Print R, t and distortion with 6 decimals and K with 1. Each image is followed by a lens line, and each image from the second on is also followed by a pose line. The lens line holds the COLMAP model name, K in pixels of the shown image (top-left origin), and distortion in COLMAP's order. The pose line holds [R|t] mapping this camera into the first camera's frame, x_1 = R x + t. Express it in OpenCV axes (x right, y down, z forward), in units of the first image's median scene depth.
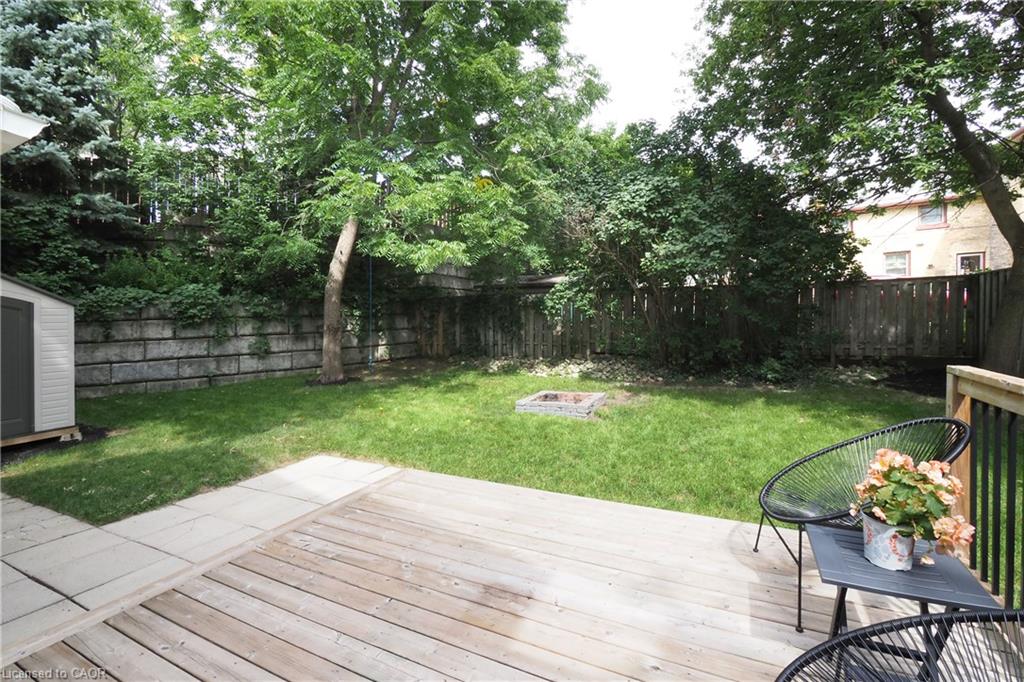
lens RADIAL K [[448.9, 0, 495.2], [0, 448.9, 343.0], [0, 0, 1]] dist [0.000051, 0.000242]
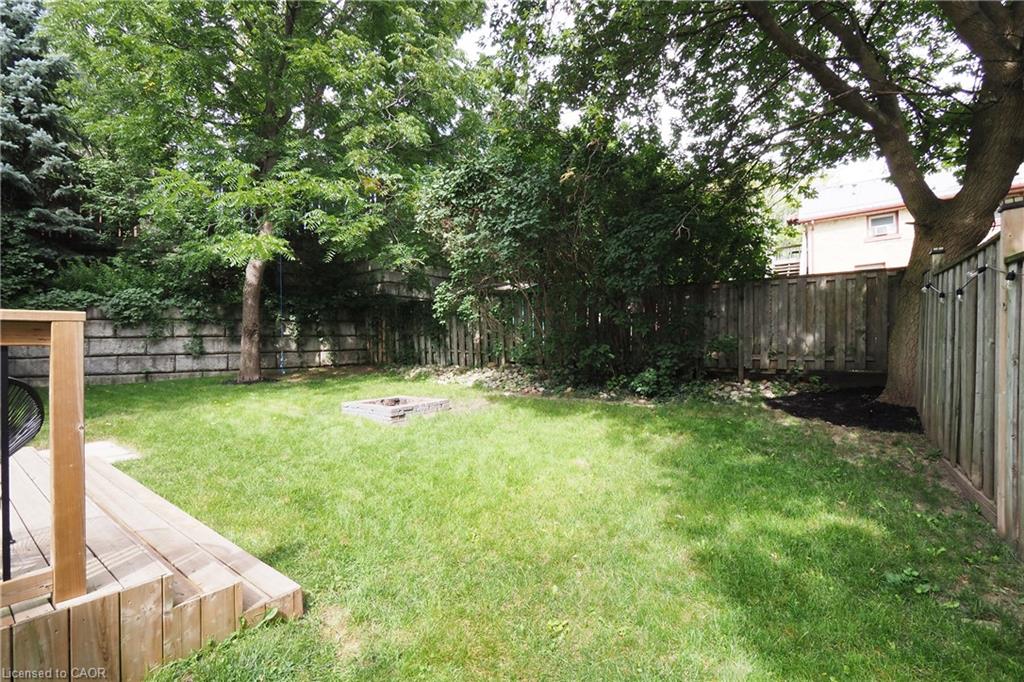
lens RADIAL K [[444.6, 0, 482.1], [0, 444.6, 359.7], [0, 0, 1]] dist [0.000509, -0.000423]
pose [[0.983120, 0.026252, -0.181068, 0.364673], [-0.026996, 0.999634, -0.001644, 0.022103], [0.180959, 0.006504, 0.983469, 0.085188]]
